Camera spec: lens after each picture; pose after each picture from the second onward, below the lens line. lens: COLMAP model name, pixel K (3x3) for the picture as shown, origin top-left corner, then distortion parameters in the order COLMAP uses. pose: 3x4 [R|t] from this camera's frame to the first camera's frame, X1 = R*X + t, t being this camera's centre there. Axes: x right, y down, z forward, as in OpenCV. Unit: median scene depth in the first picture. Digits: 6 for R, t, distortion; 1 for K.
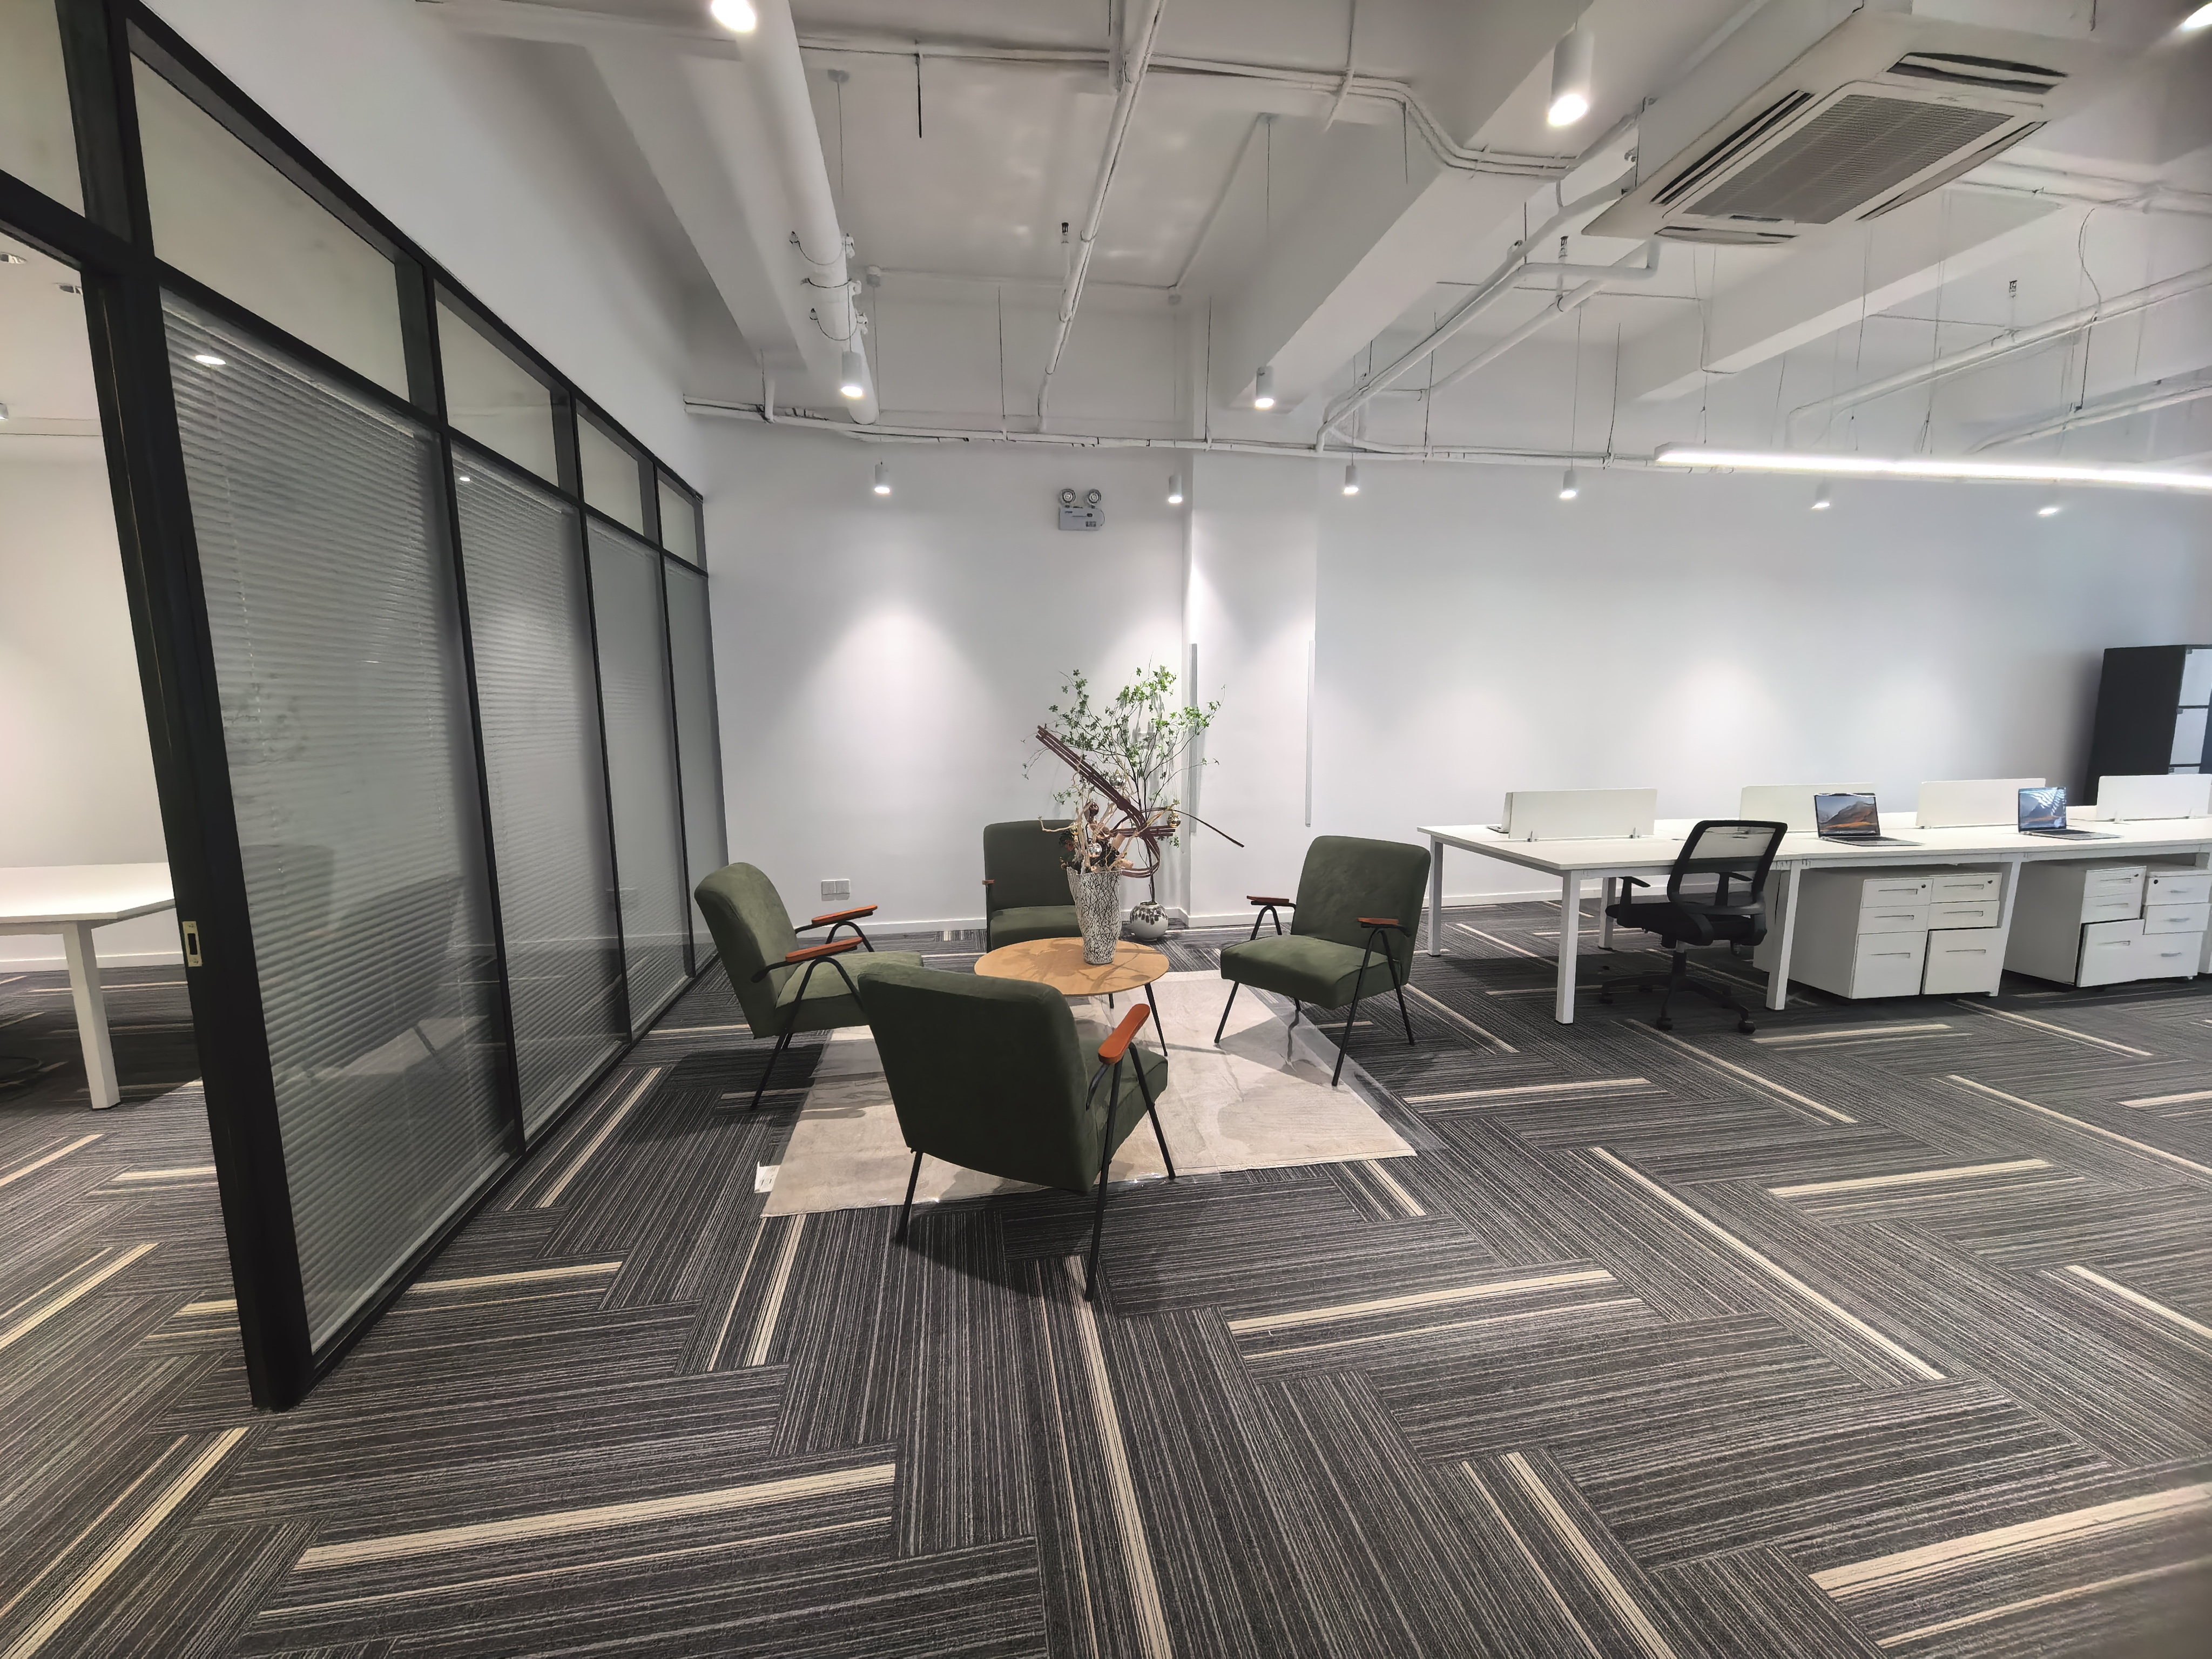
lens RADIAL K [[861.5, 0, 1090.7], [0, 861.5, 821.7], [0, 0, 1]] dist [0.002168, -0.001808]
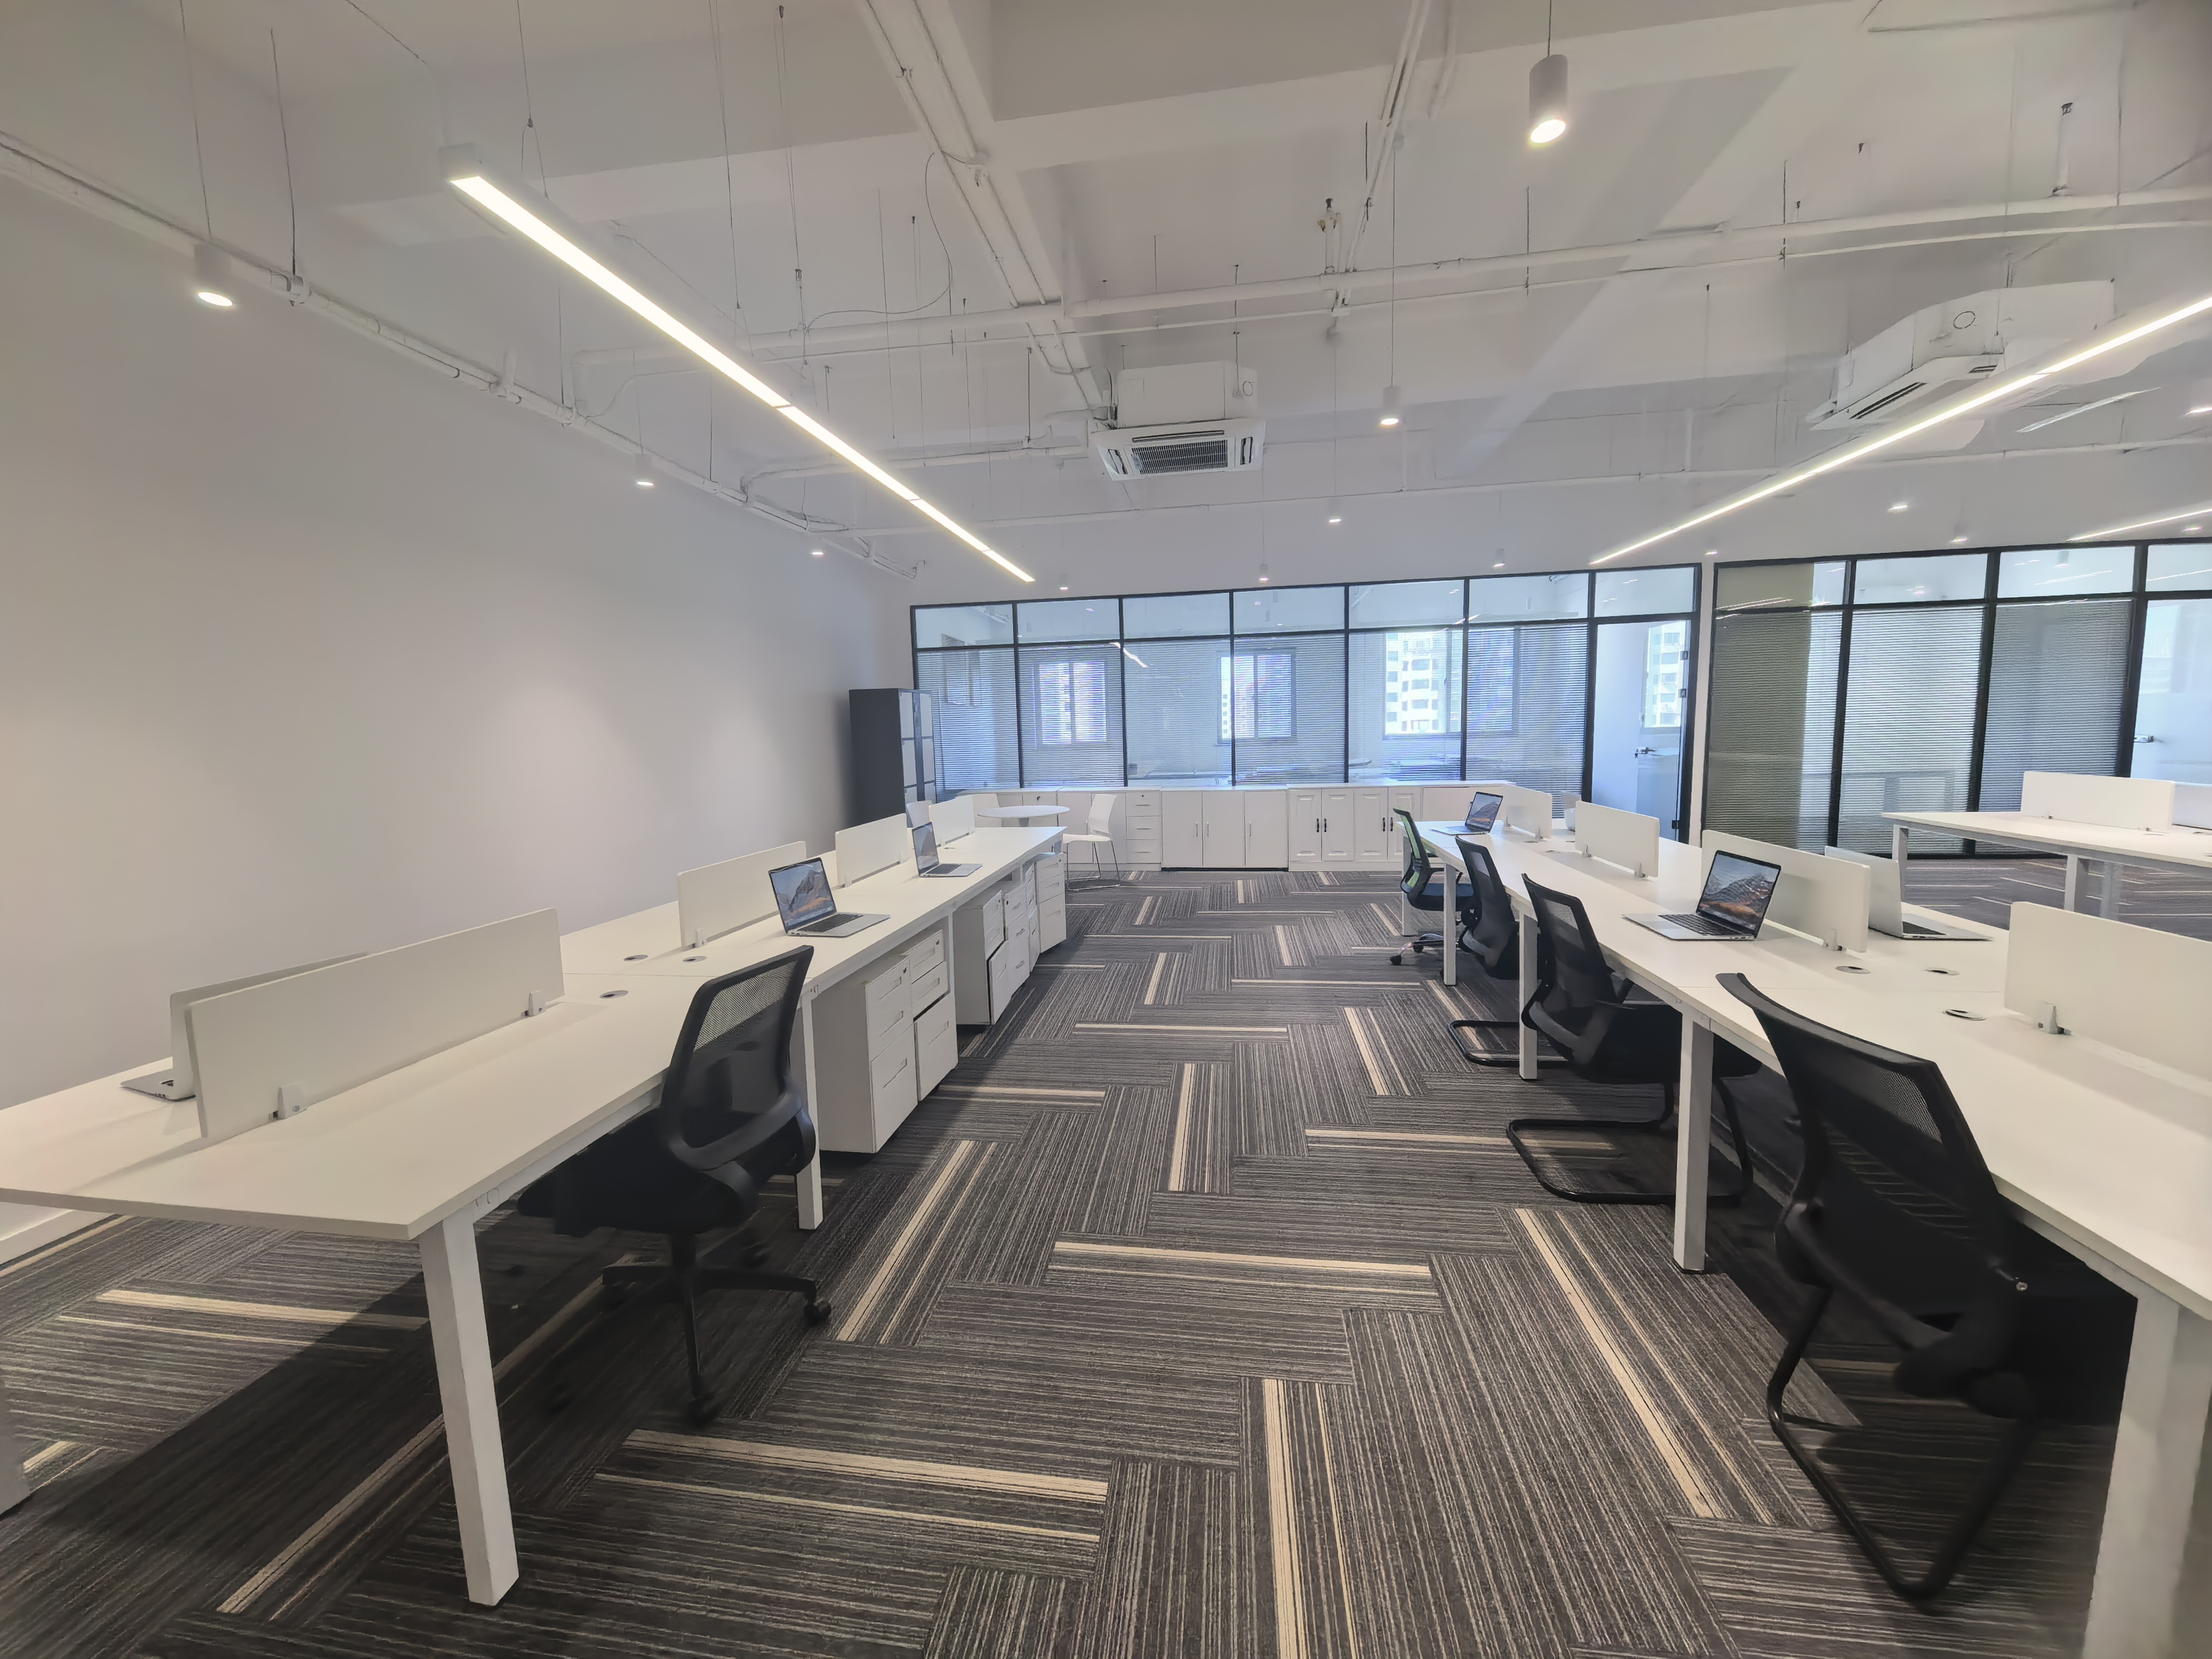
lens RADIAL K [[861.5, 0, 1084.4], [0, 861.5, 831.2], [0, 0, 1]] dist [0.002168, -0.001808]
pose [[0.322421, -0.115012, 0.939584, 0.315980], [0.154177, 0.985717, 0.067753, -0.076829], [-0.933956, 0.123017, 0.335548, 0.590671]]
